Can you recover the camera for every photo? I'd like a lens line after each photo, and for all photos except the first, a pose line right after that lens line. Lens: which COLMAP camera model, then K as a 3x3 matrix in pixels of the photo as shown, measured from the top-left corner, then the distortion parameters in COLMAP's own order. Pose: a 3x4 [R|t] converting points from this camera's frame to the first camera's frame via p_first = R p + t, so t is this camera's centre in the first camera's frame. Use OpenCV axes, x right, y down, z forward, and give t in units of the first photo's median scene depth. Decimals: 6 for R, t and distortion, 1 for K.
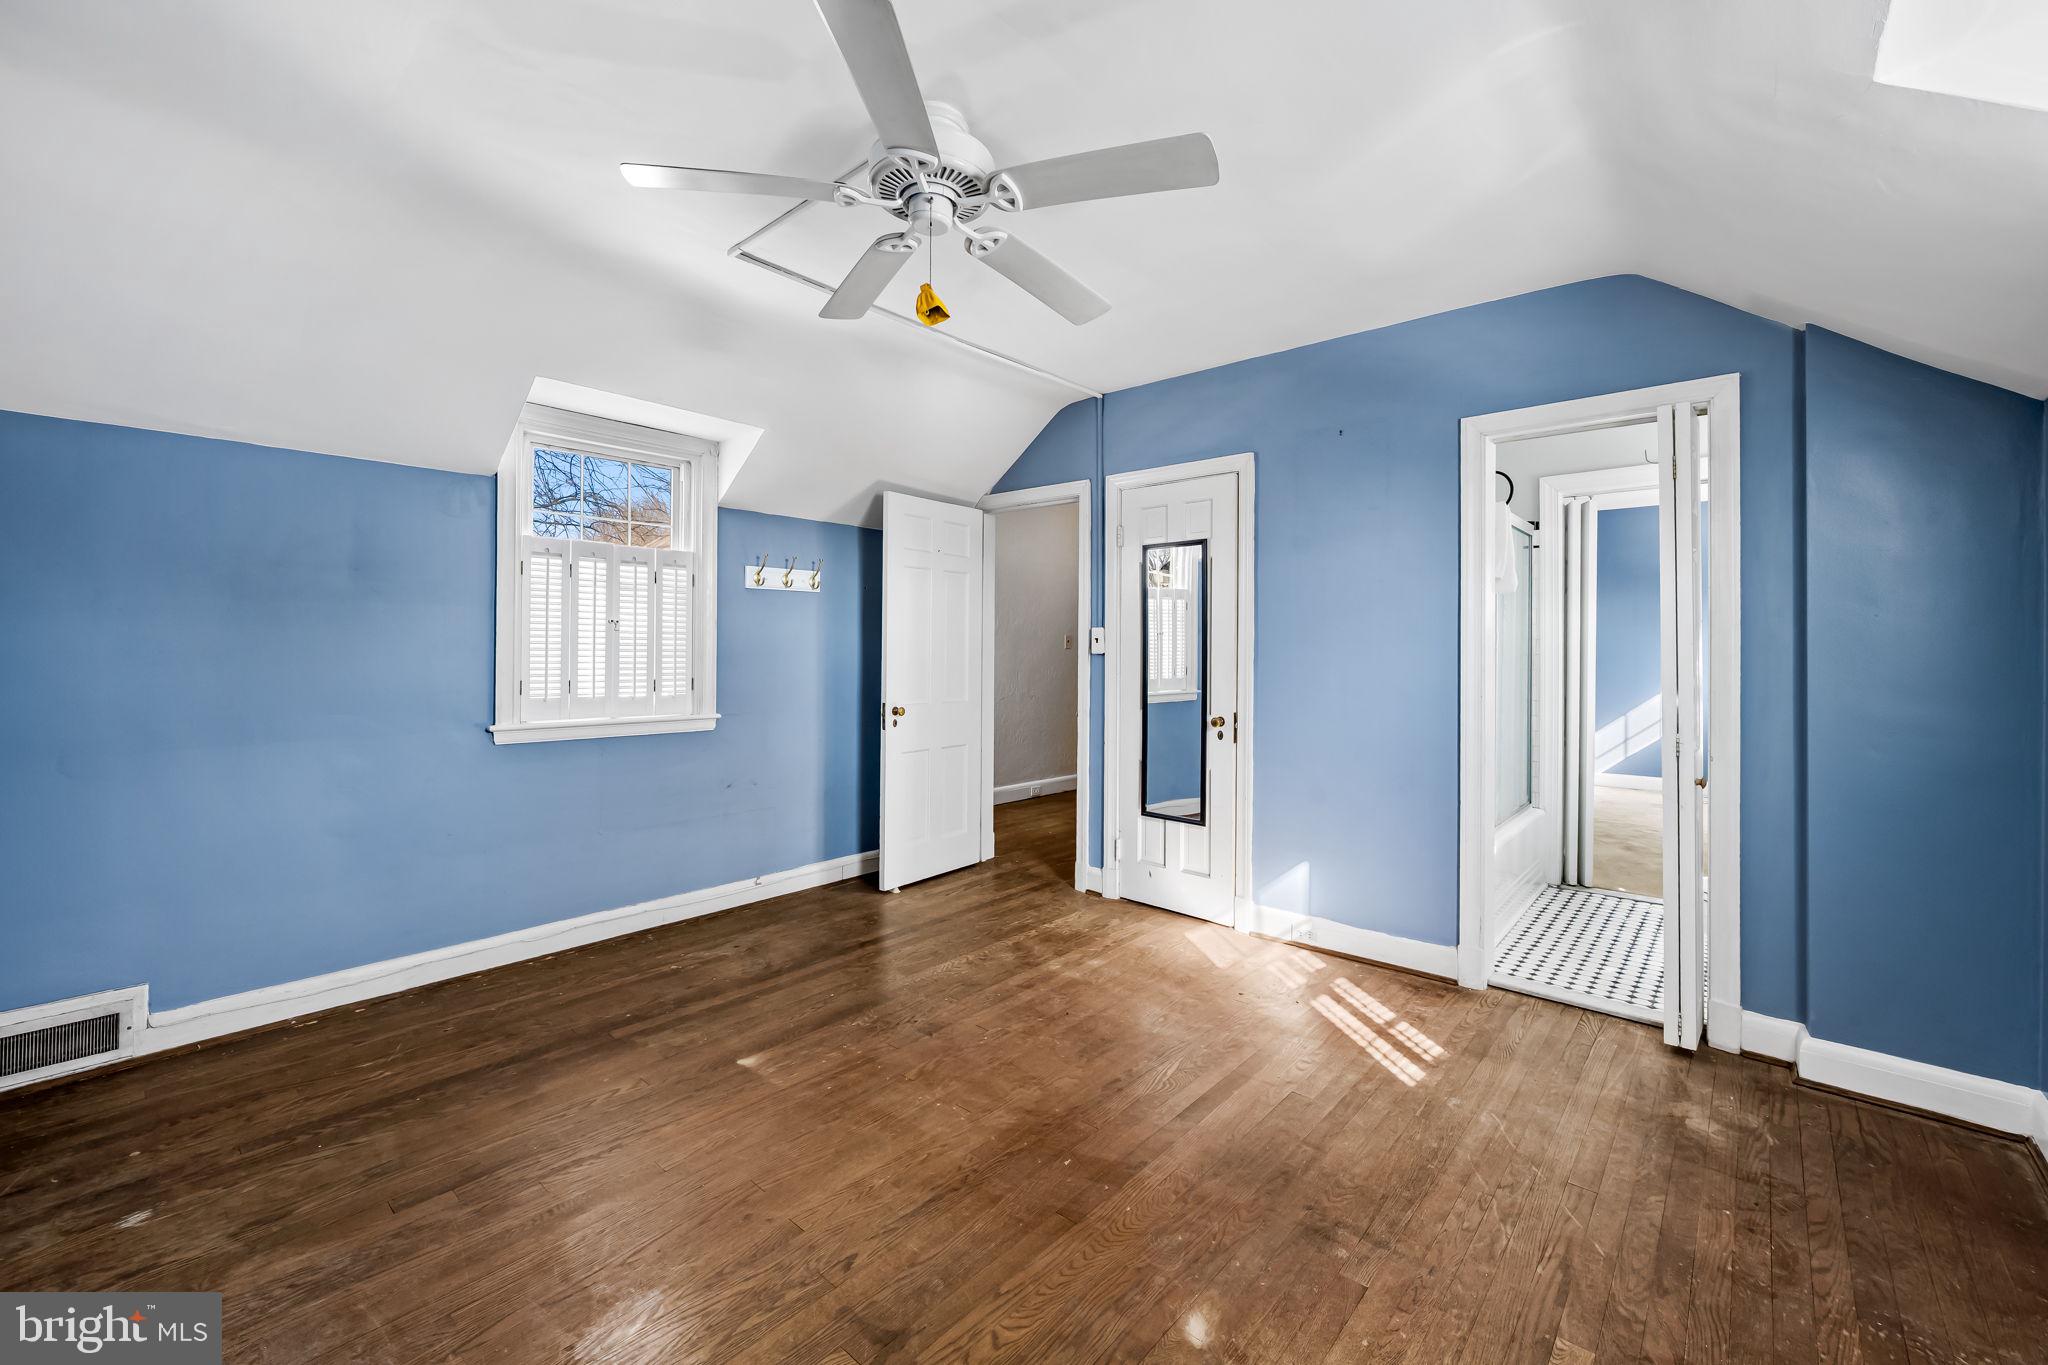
lens RADIAL K [[827.5, 0, 1022.1], [0, 827.5, 653.3], [0, 0, 1]] dist [-0.010058, -0.000182]
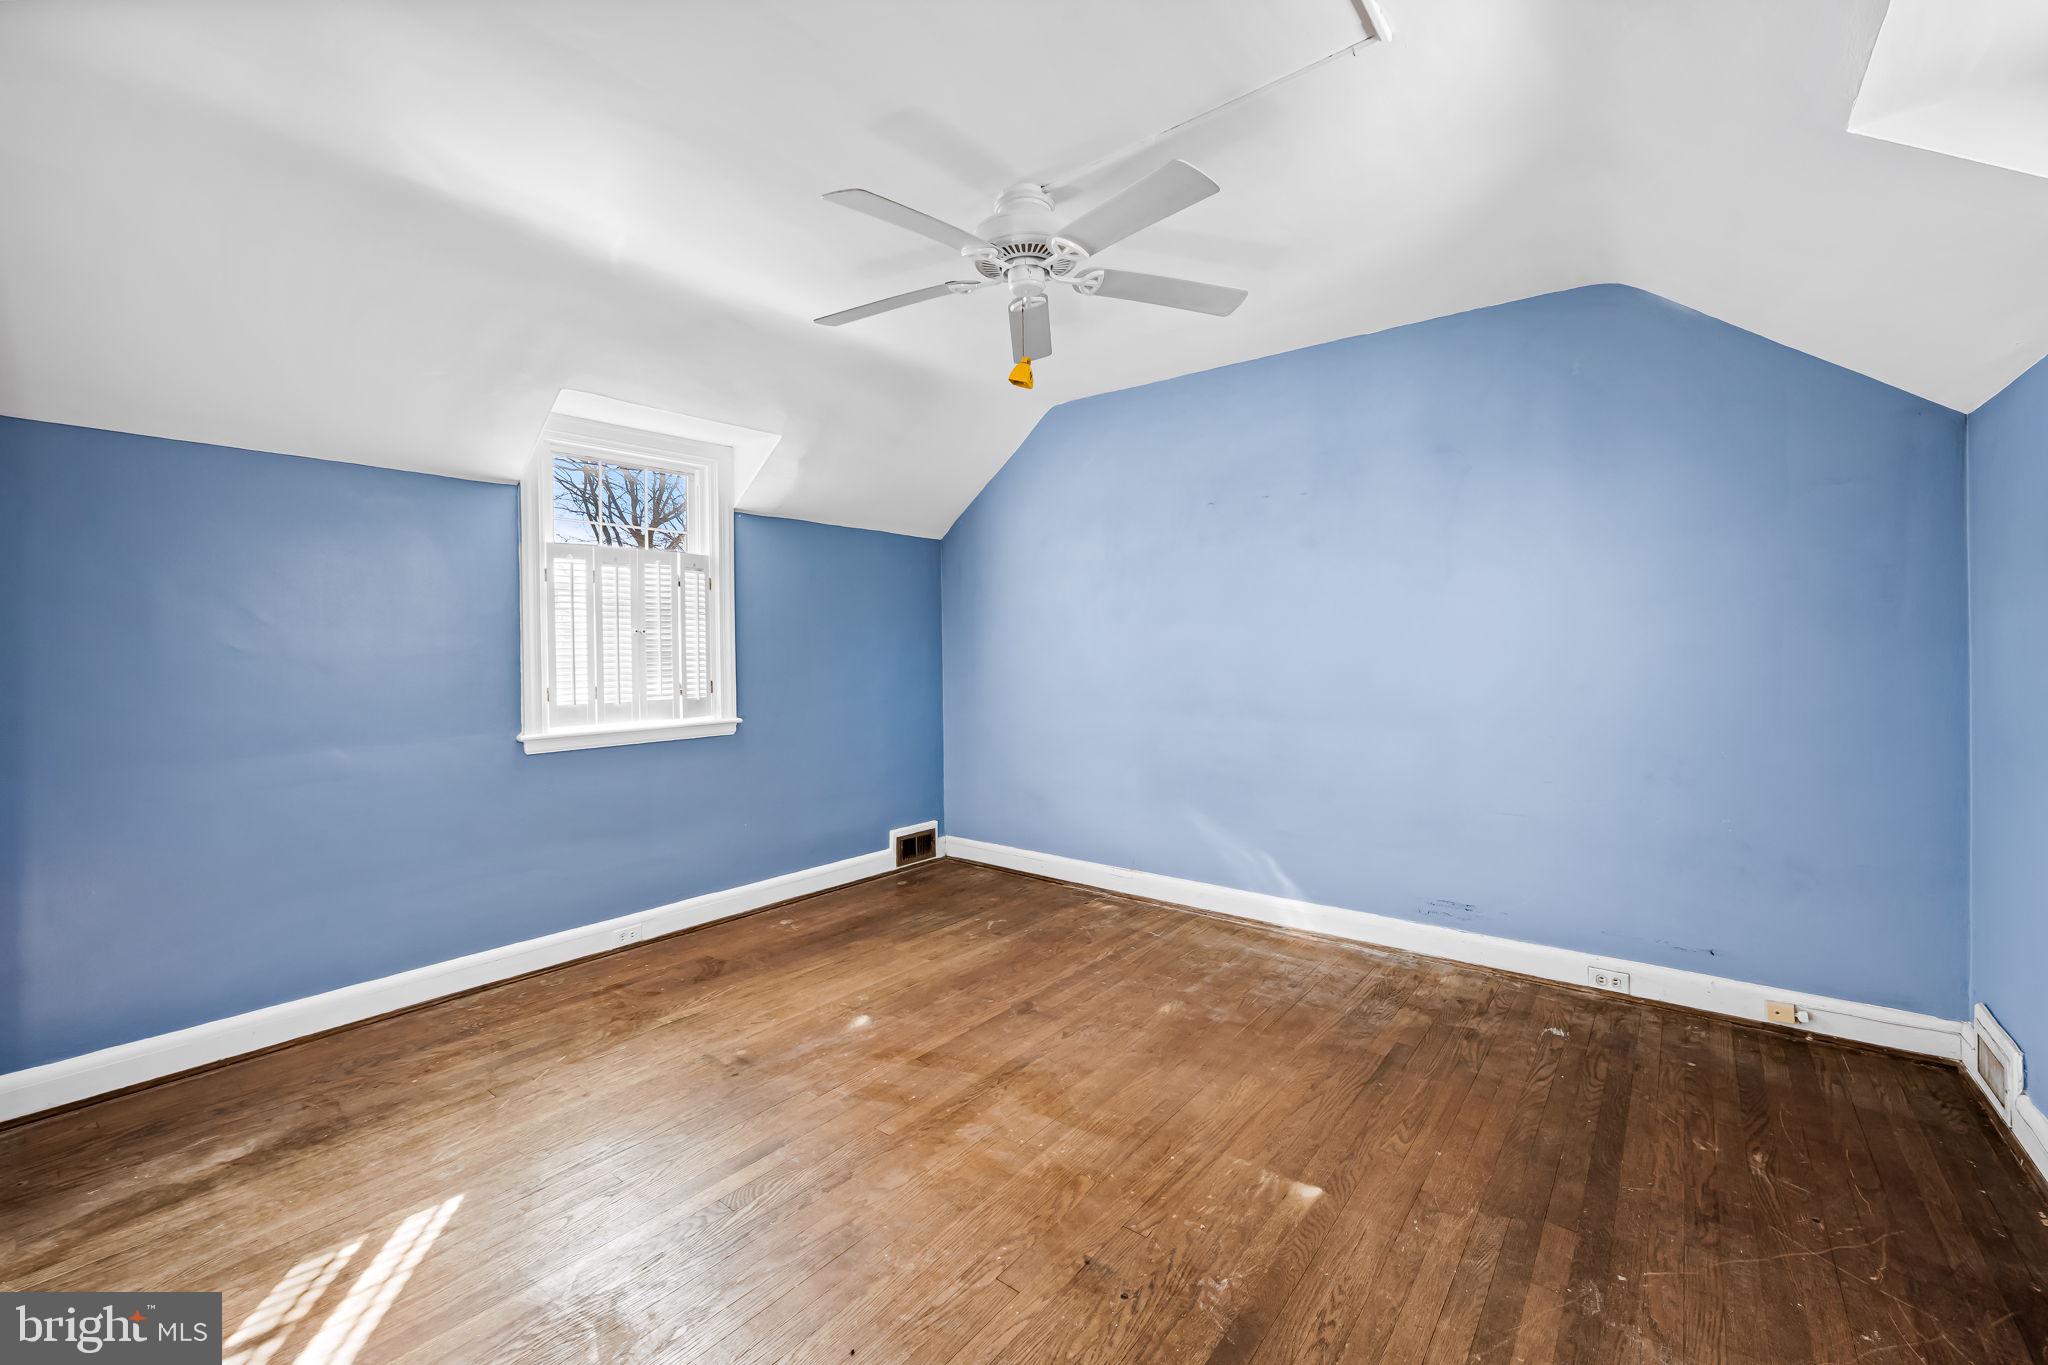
lens RADIAL K [[827.5, 0, 1022.1], [0, 827.5, 653.3], [0, 0, 1]] dist [-0.010058, -0.000182]
pose [[-0.998543, 0.005096, -0.053729, -0.033118], [0.004538, 0.999934, 0.010509, -0.009022], [0.053779, 0.010250, -0.998500, 1.824737]]
